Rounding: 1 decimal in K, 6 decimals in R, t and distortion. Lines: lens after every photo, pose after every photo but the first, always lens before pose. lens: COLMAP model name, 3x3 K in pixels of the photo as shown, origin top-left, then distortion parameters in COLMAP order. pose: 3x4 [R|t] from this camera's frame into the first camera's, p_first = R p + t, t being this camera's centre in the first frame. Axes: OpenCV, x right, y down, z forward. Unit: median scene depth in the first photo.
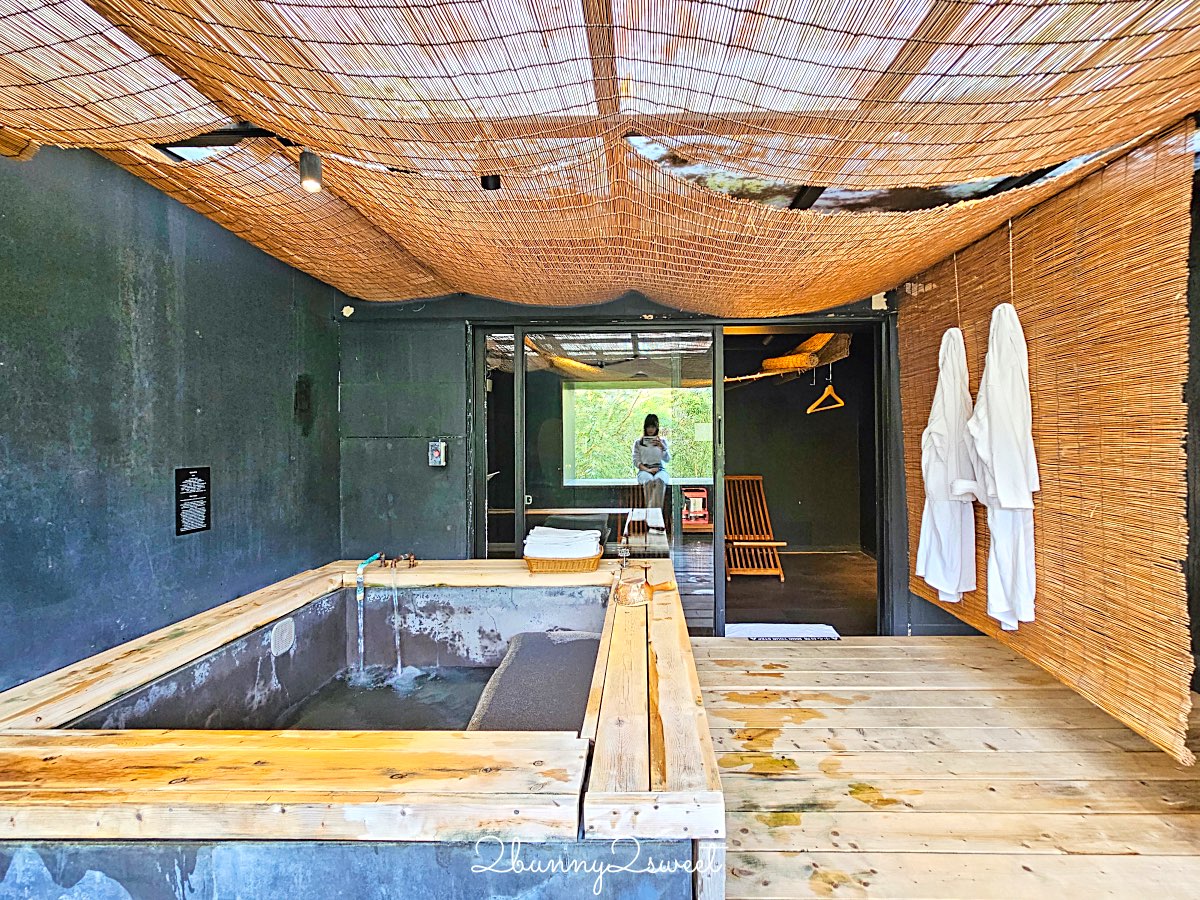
lens RADIAL K [[542.9, 0, 645.5], [0, 542.9, 440.4], [0, 0, 1]] dist [-0.006422, -0.000378]
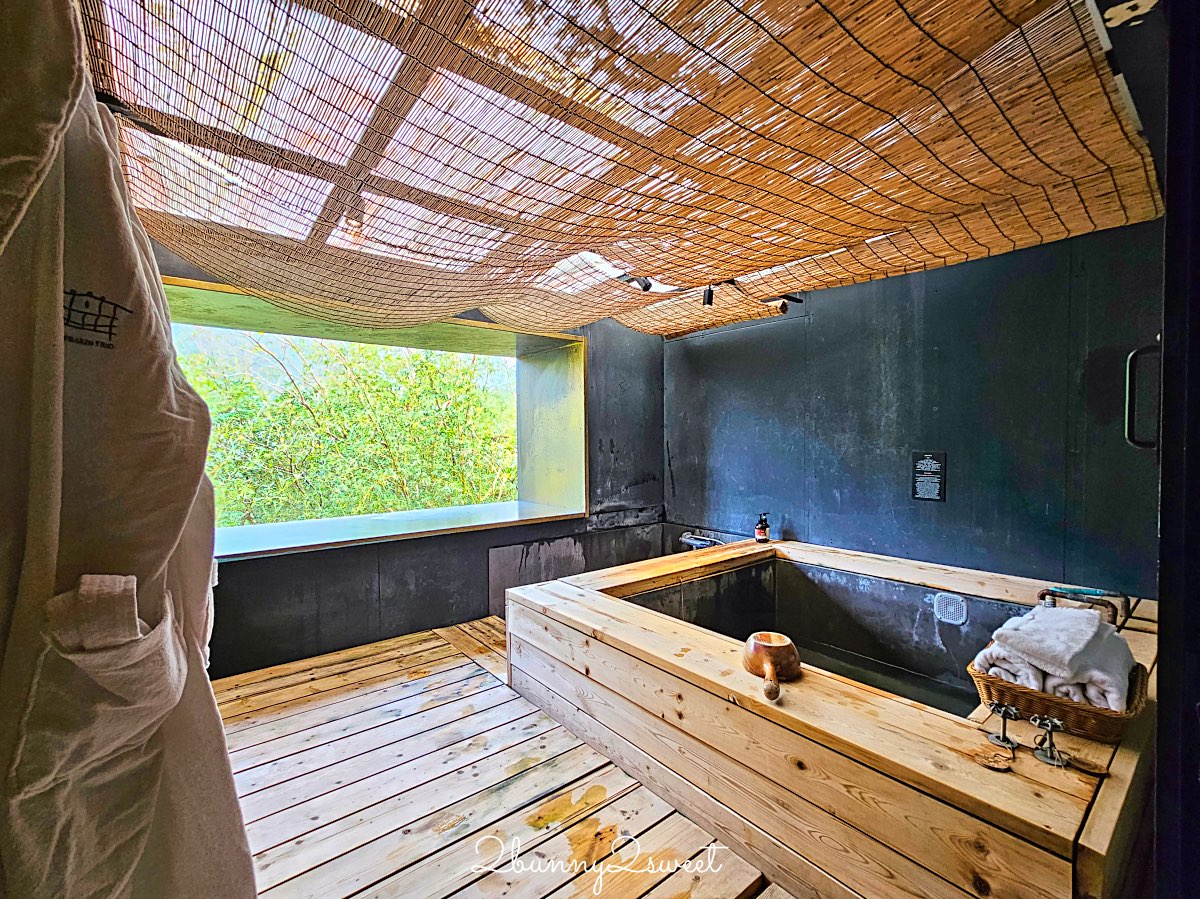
lens RADIAL K [[509.9, 0, 572.3], [0, 509.9, 464.9], [0, 0, 1]] dist [-0.000885, -0.000029]
pose [[-0.815571, 0.042720, -0.577077, 0.575744], [0.010191, 0.998177, 0.059491, -0.000904], [0.578567, 0.042638, -0.814520, 1.453418]]
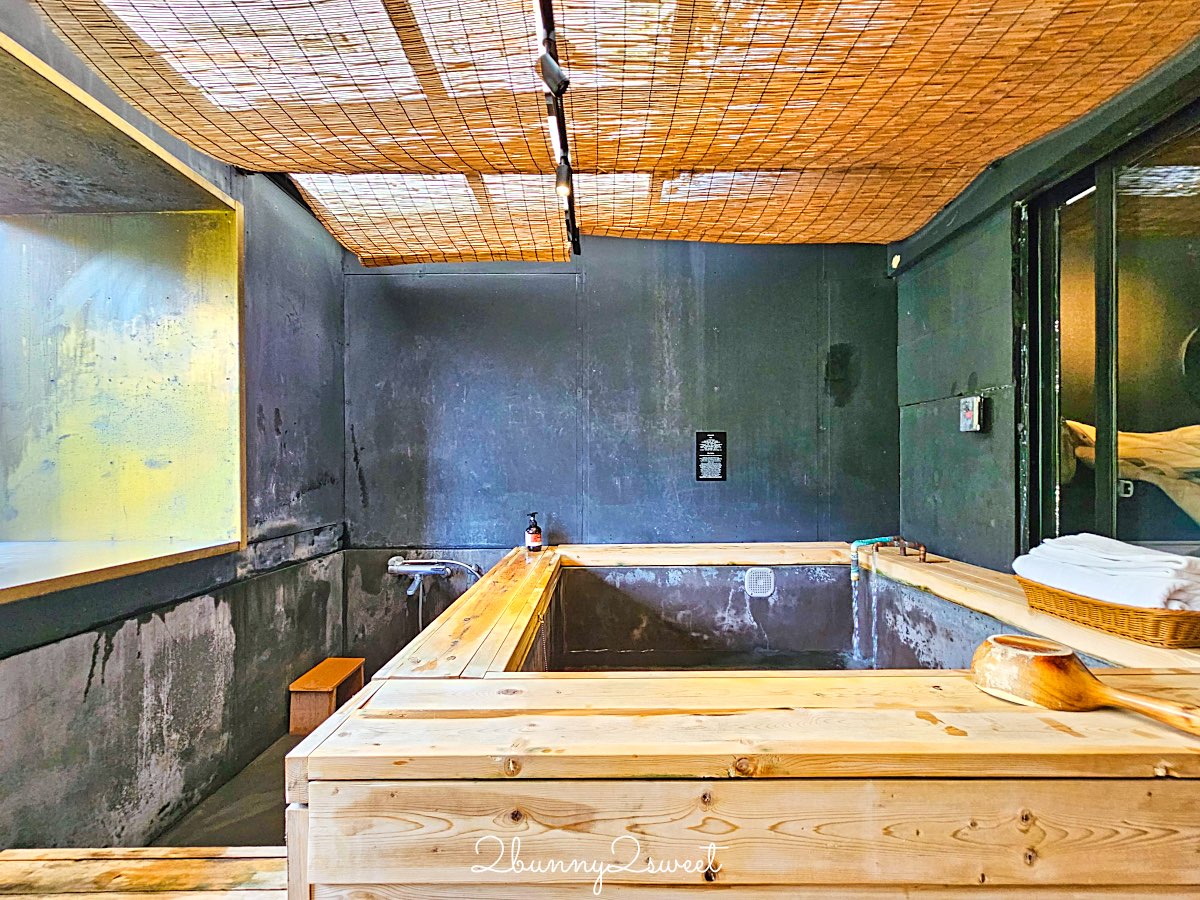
lens RADIAL K [[510.4, 0, 583.9], [0, 510.4, 473.9], [0, 0, 1]] dist [-0.000801, -0.000134]
pose [[-0.041855, 0.019134, -0.998940, 0.412887], [-0.005501, 0.999797, 0.019381, 0.125961], [0.999109, 0.006306, -0.041741, 0.710746]]
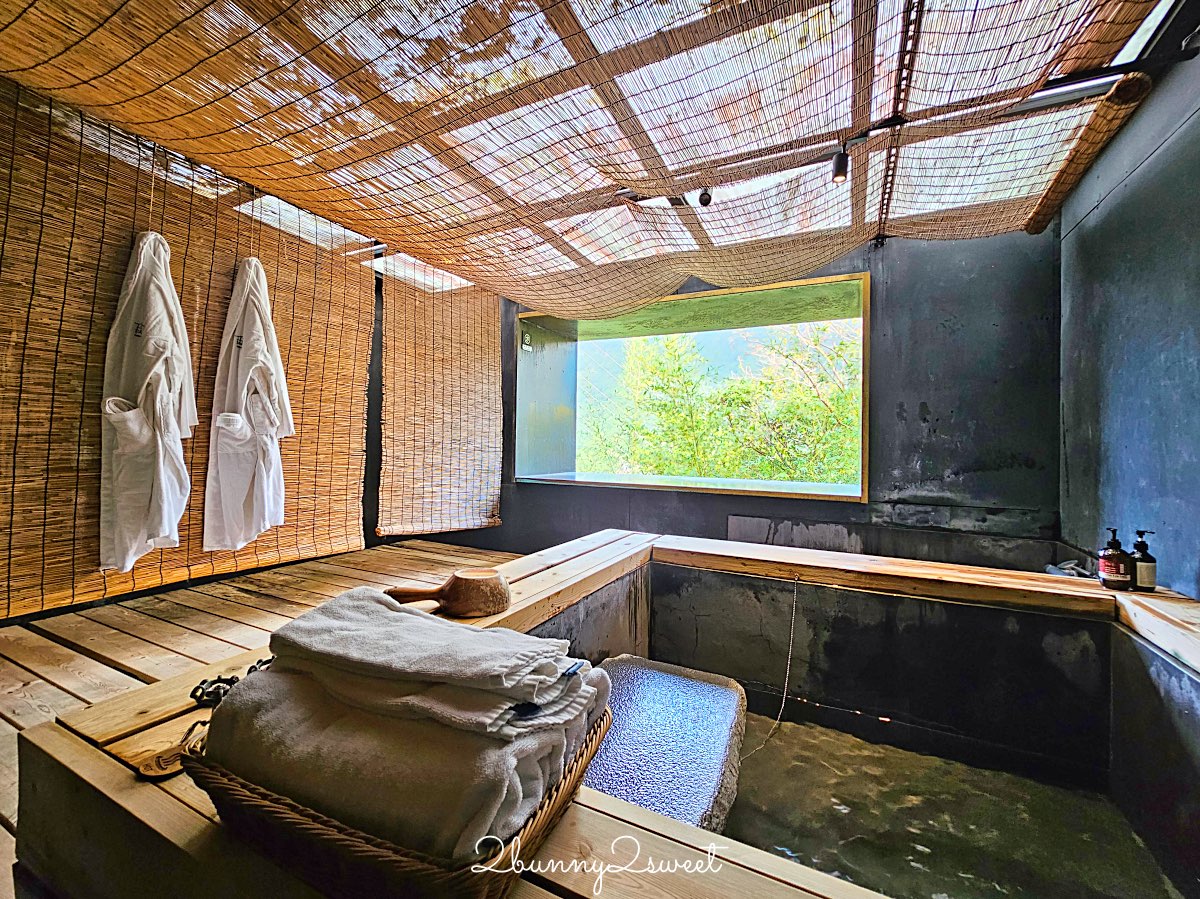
lens RADIAL K [[468.8, 0, 597.2], [0, 468.8, 437.6], [0, 0, 1]] dist [0.001585, 0.000021]
pose [[-0.893279, -0.004767, 0.449478, -0.388541], [-0.006120, 0.999980, -0.001558, 0.114987], [-0.449461, -0.004142, -0.893290, 1.493255]]
